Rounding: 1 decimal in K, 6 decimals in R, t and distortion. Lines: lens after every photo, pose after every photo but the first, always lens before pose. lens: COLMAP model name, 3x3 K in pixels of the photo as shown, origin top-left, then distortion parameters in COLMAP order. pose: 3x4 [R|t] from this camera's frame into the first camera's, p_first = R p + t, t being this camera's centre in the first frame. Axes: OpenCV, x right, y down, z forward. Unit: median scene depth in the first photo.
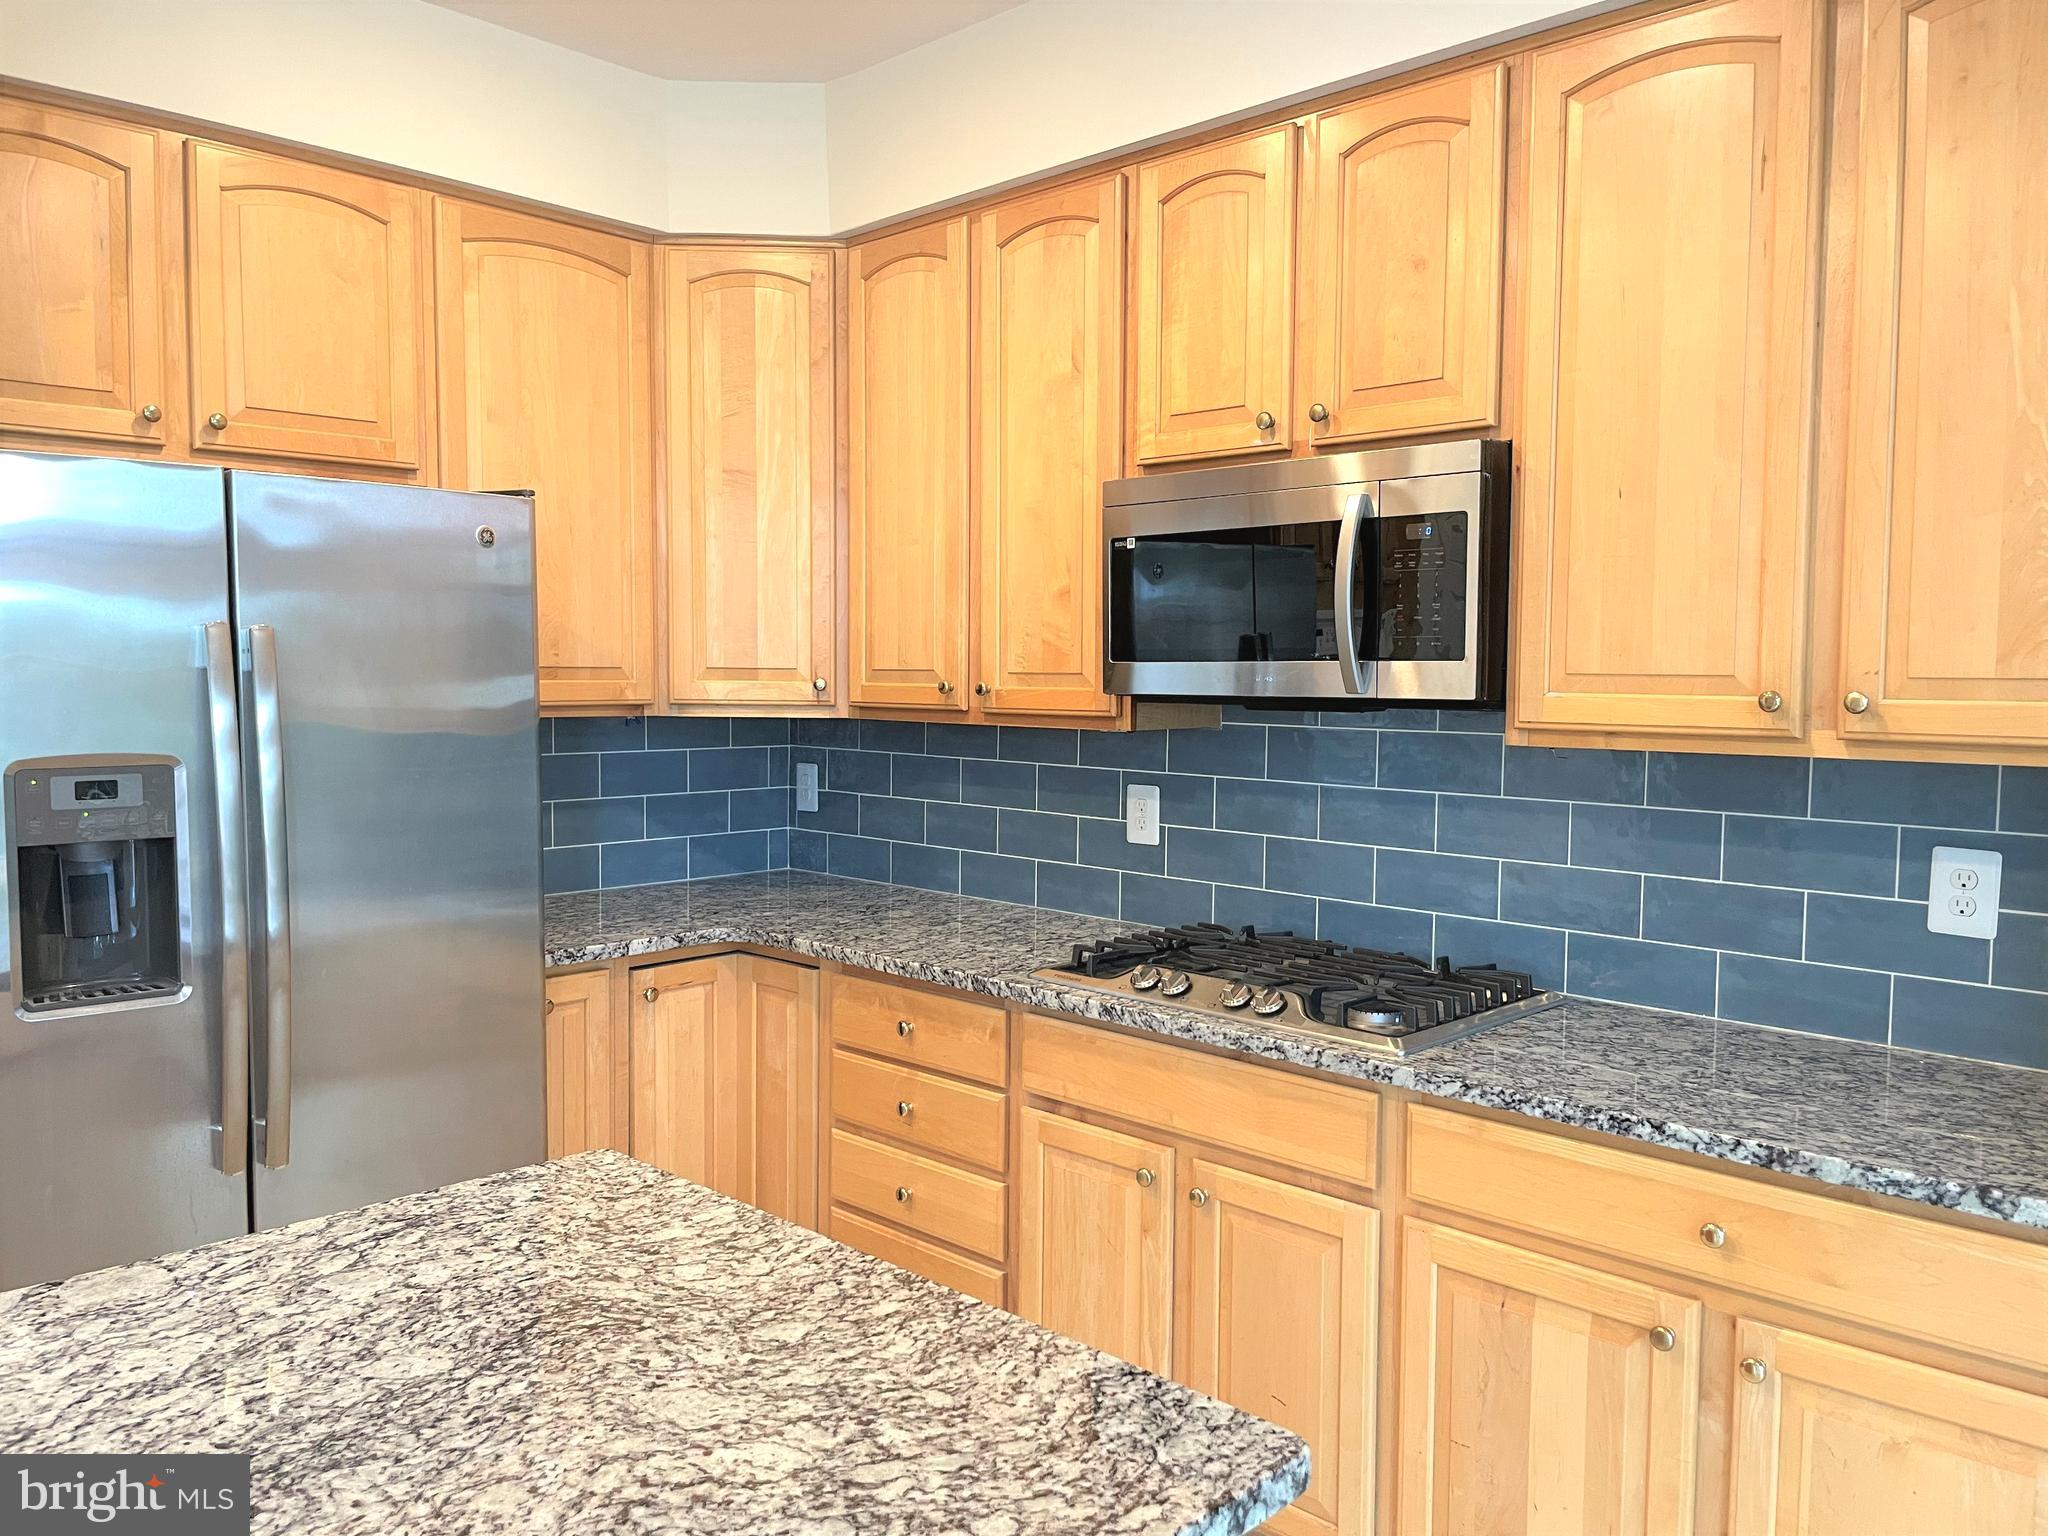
lens RADIAL K [[1550.9, 0, 1024.0], [0, 1550.9, 768.0], [0, 0, 1]] dist [0.073507, -0.099765]
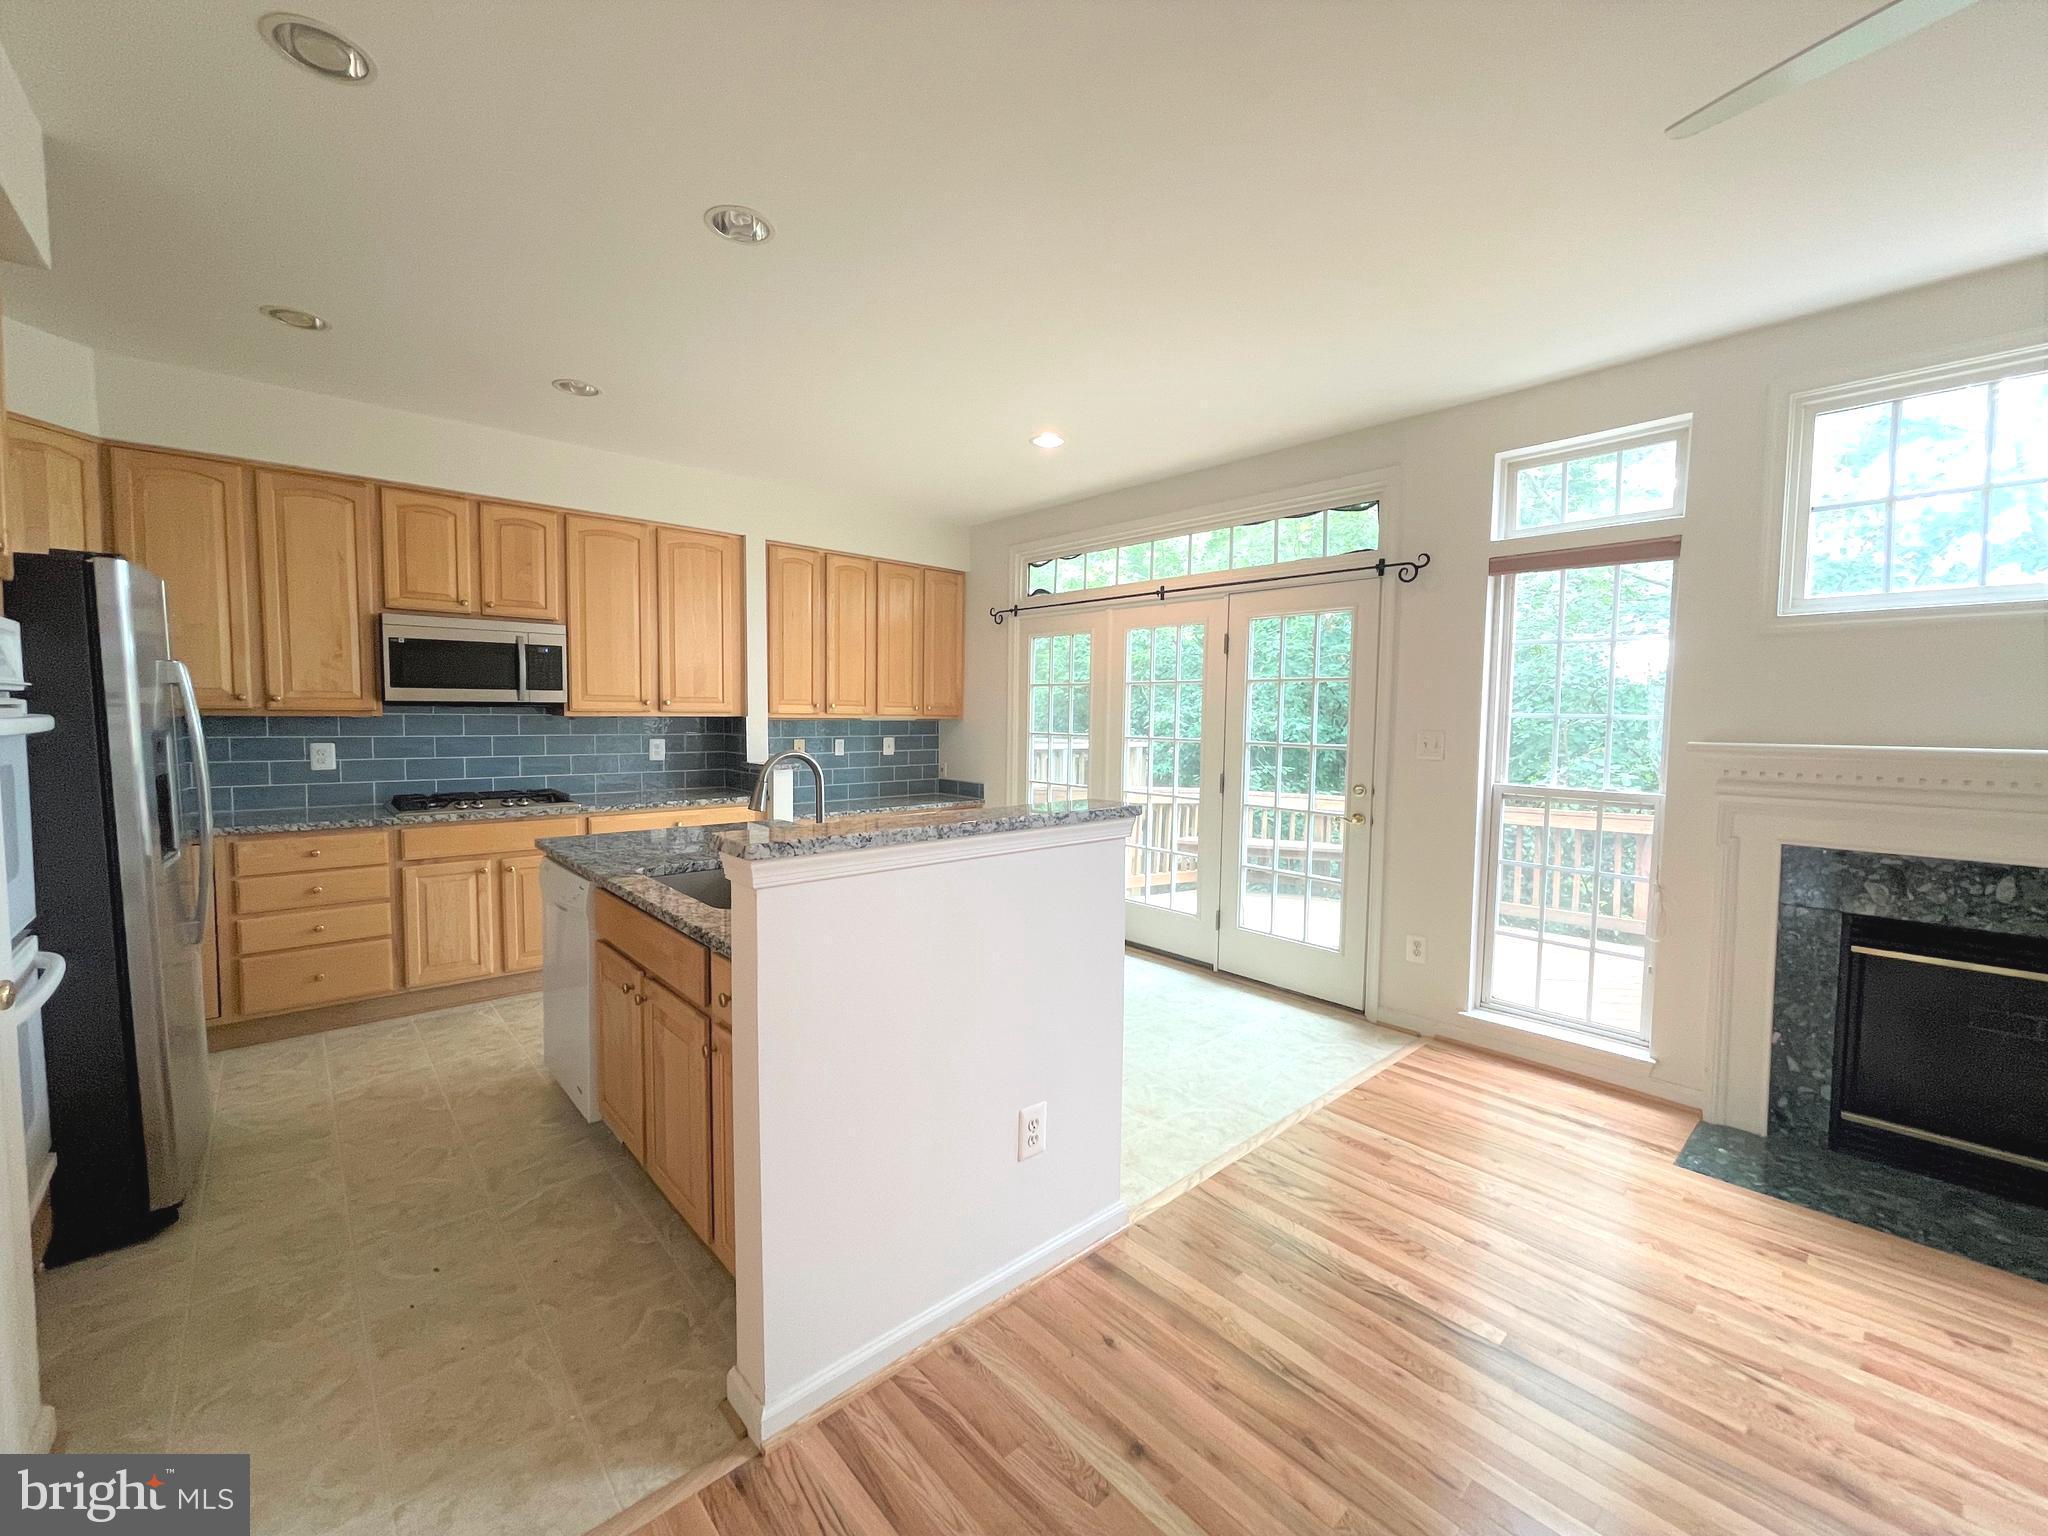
lens RADIAL K [[825.4, 0, 1024.0], [0, 825.4, 768.0], [0, 0, 1]] dist [-0.001623, -0.000227]
pose [[0.063830, -0.073243, 0.995269, -1.381830], [0.053682, 0.996111, 0.069863, 0.024685], [-0.996516, 0.048968, 0.067514, -0.094976]]
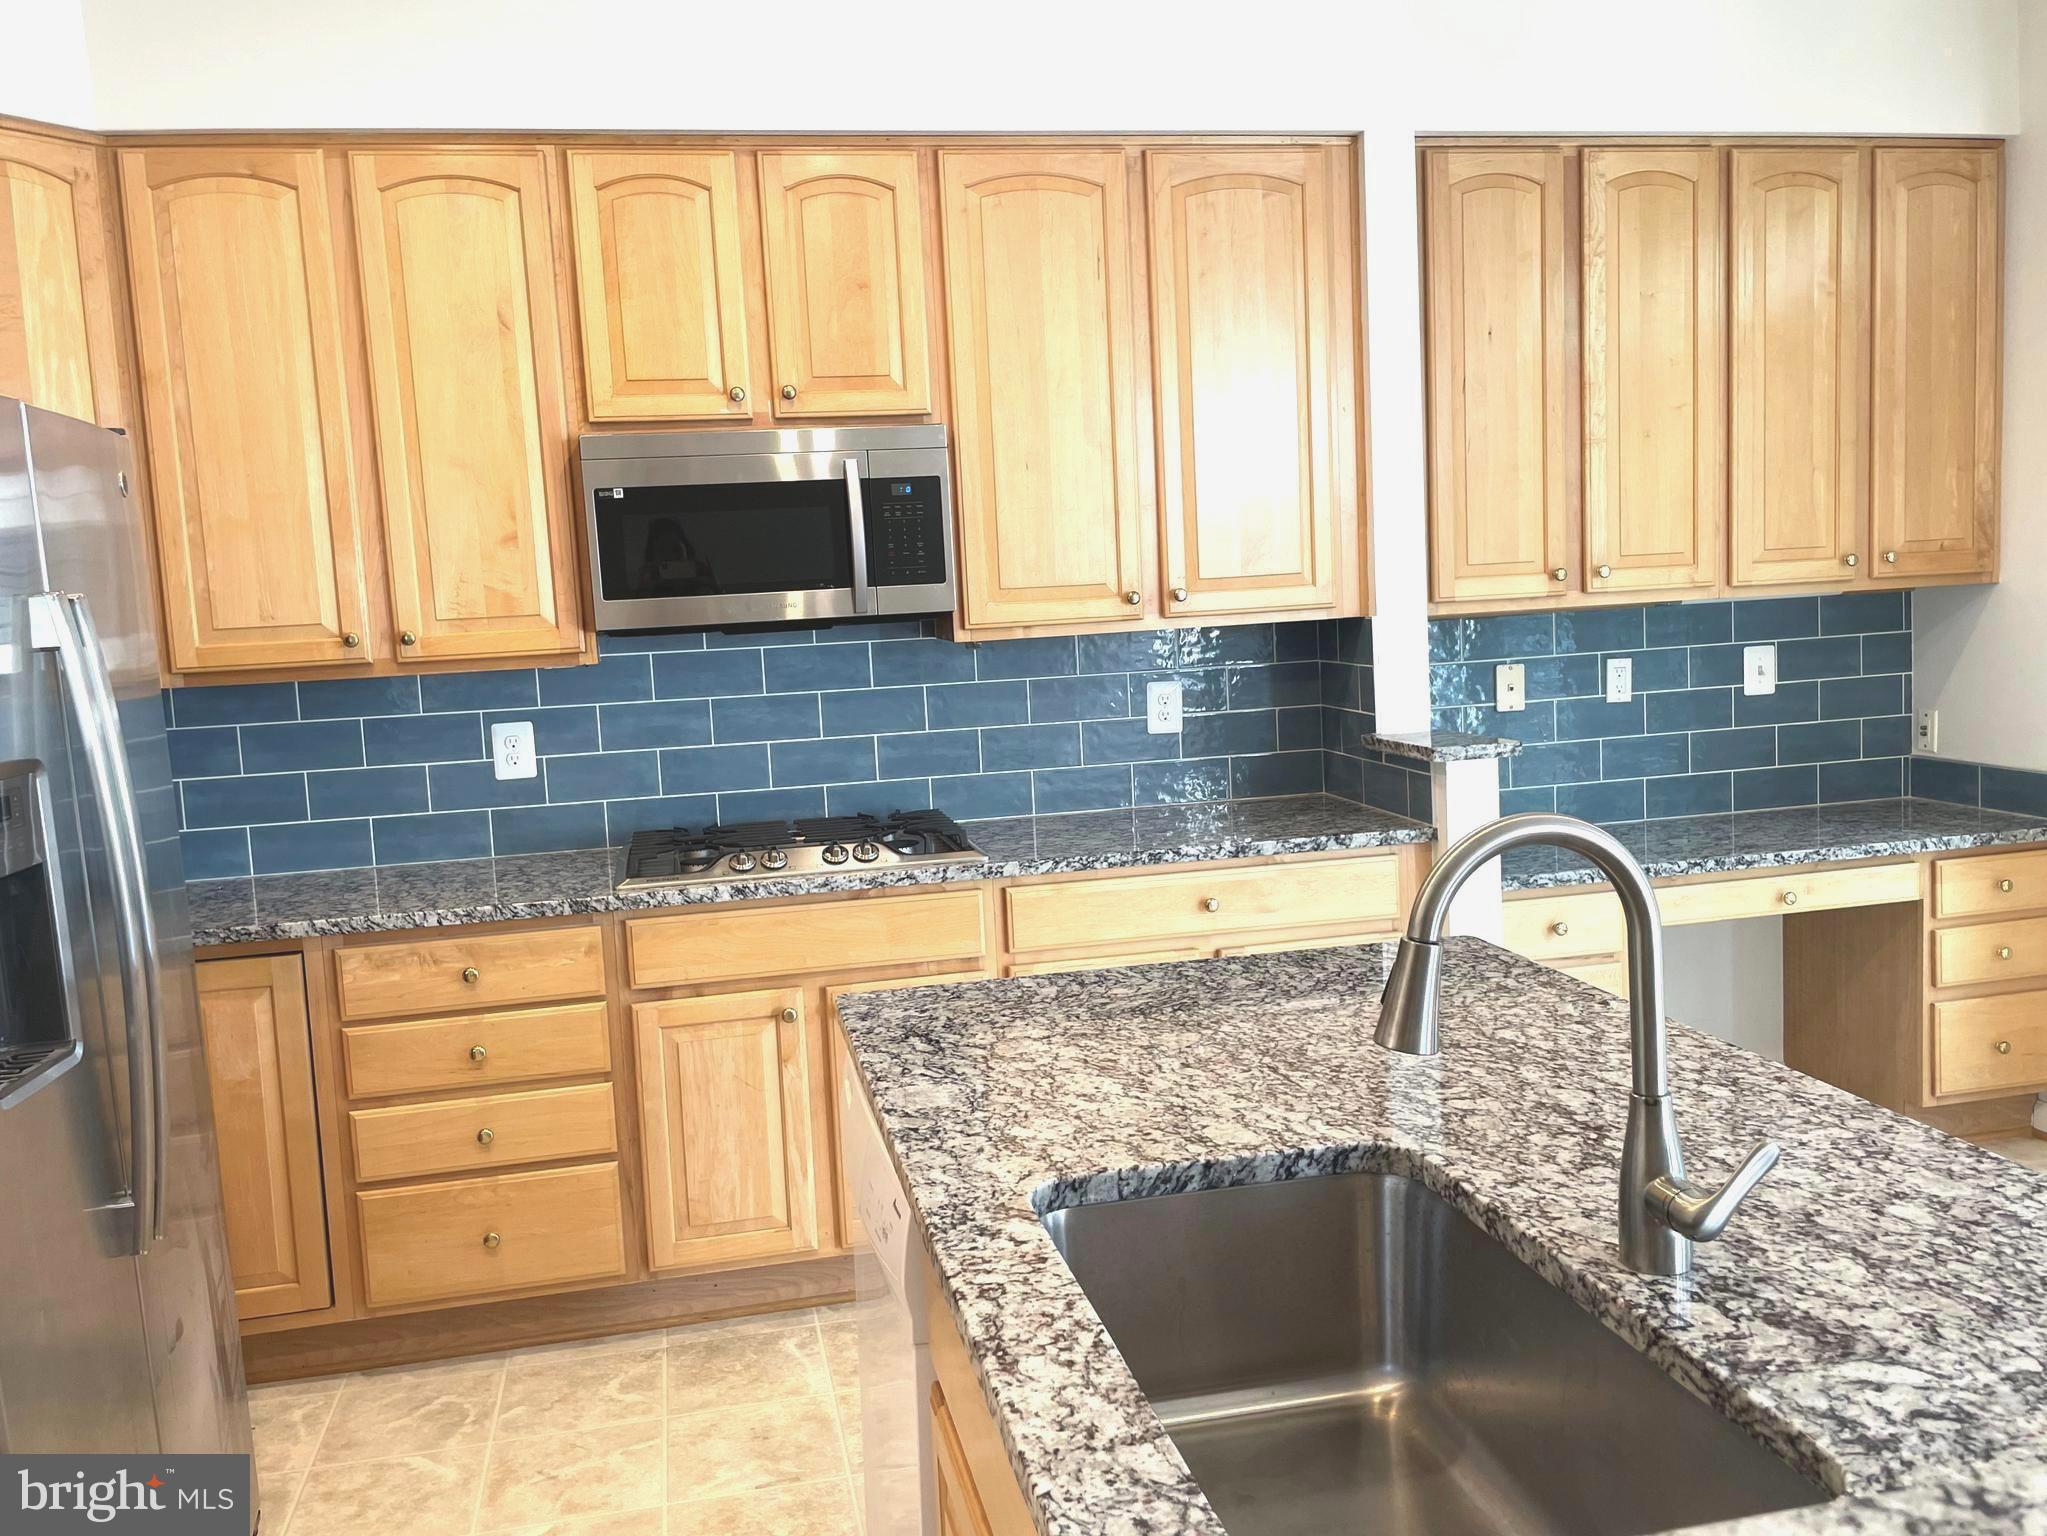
lens RADIAL K [[1684.1, 0, 1023.5], [0, 1684.1, 768.0], [0, 0, 1]] dist [0.074308, -0.127220]
pose [[0.555795, -0.126149, 0.821692, -0.909785], [0.109190, 0.990934, 0.078275, -0.014235], [-0.824117, 0.046216, 0.564531, 0.093250]]
